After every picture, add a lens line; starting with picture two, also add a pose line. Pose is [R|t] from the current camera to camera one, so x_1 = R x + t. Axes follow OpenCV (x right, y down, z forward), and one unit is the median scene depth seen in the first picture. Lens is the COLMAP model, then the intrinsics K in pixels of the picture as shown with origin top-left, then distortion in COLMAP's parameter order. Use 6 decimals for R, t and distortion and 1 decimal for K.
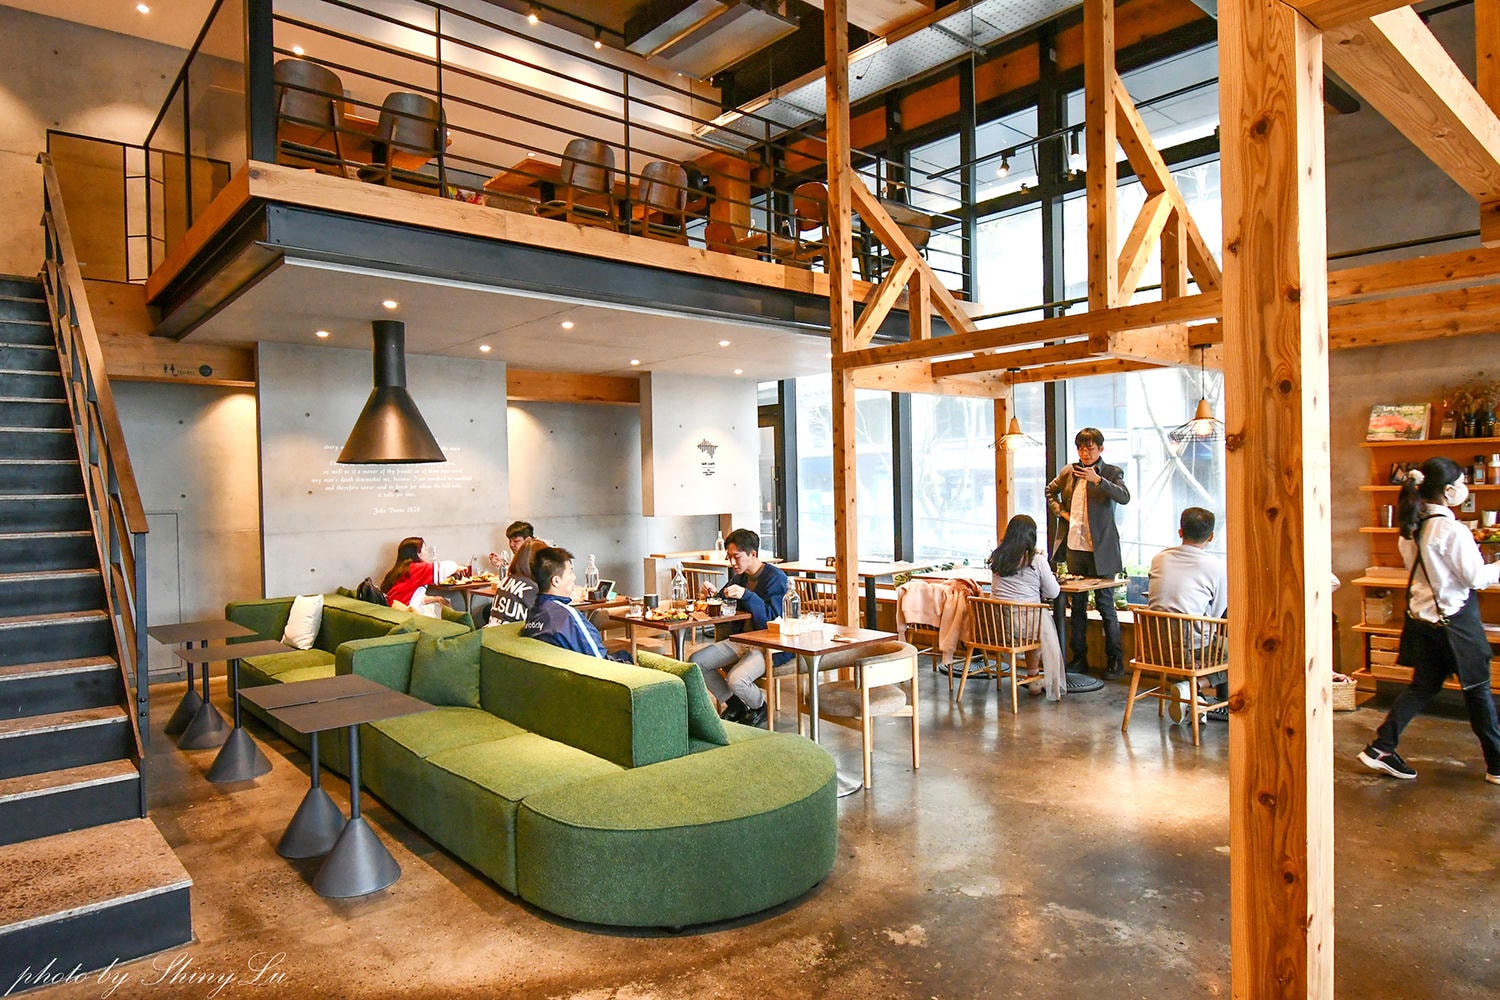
lens RADIAL K [[905.6, 0, 750.0], [0, 905.6, 500.0], [0, 0, 1]] dist [-0.000297, -0.000248]
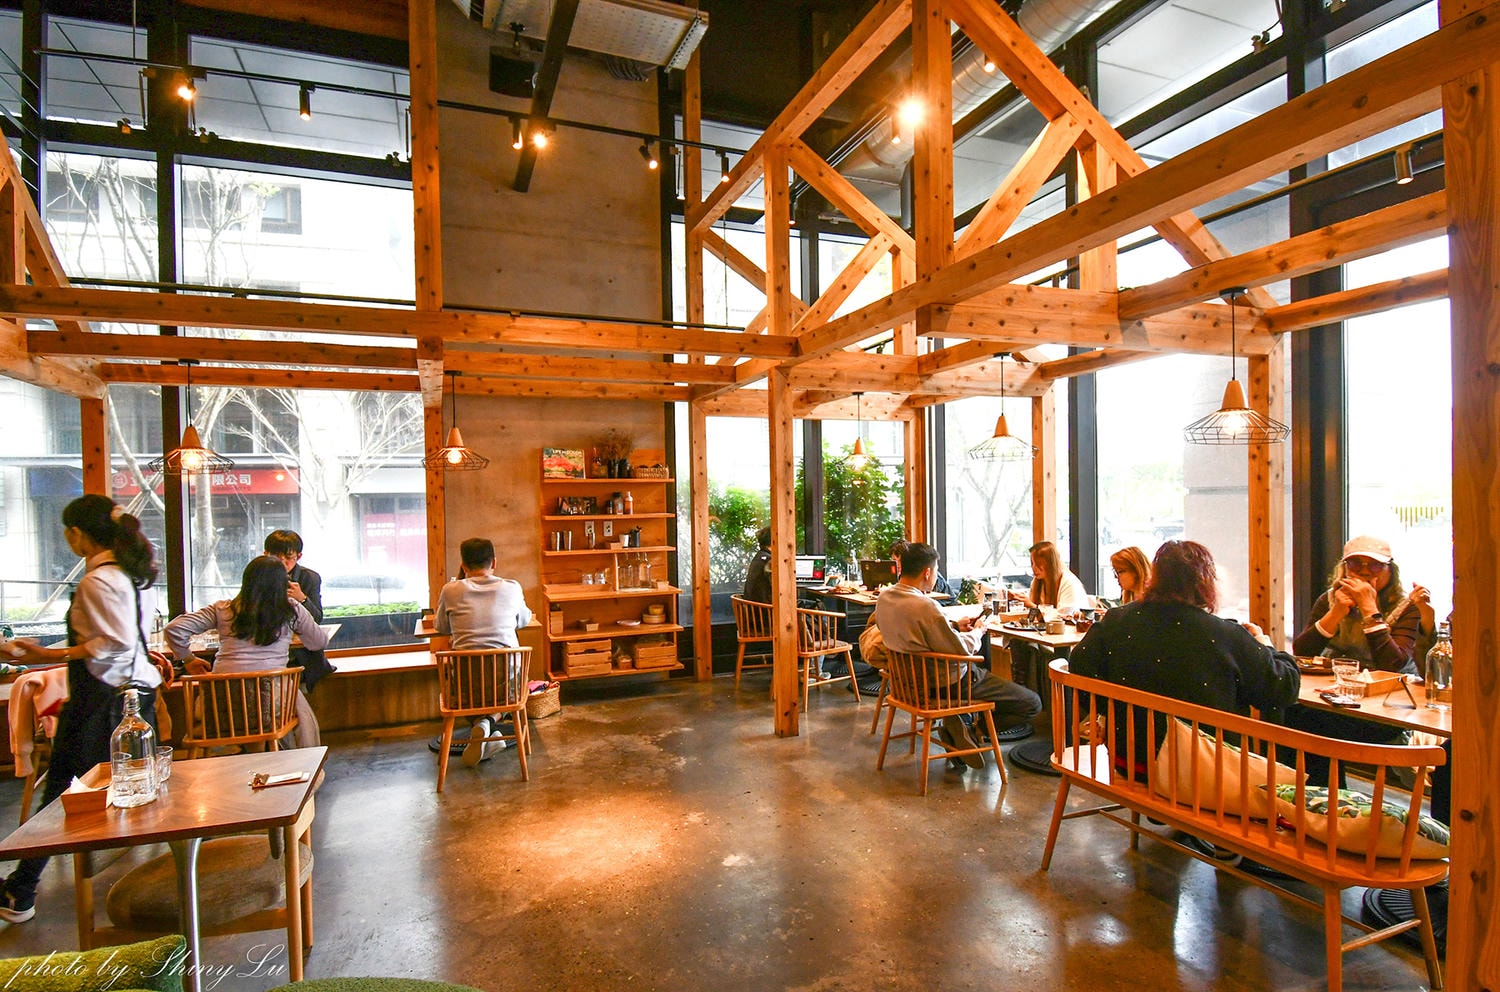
lens RADIAL K [[794.1, 0, 746.7], [0, 794.1, 519.6], [0, 0, 1]] dist [-0.001023, -0.000373]
pose [[0.346290, -0.003149, 0.938122, -0.197027], [0.023488, 0.999710, -0.005315, 0.000654], [-0.937833, 0.023875, 0.346264, 0.412115]]
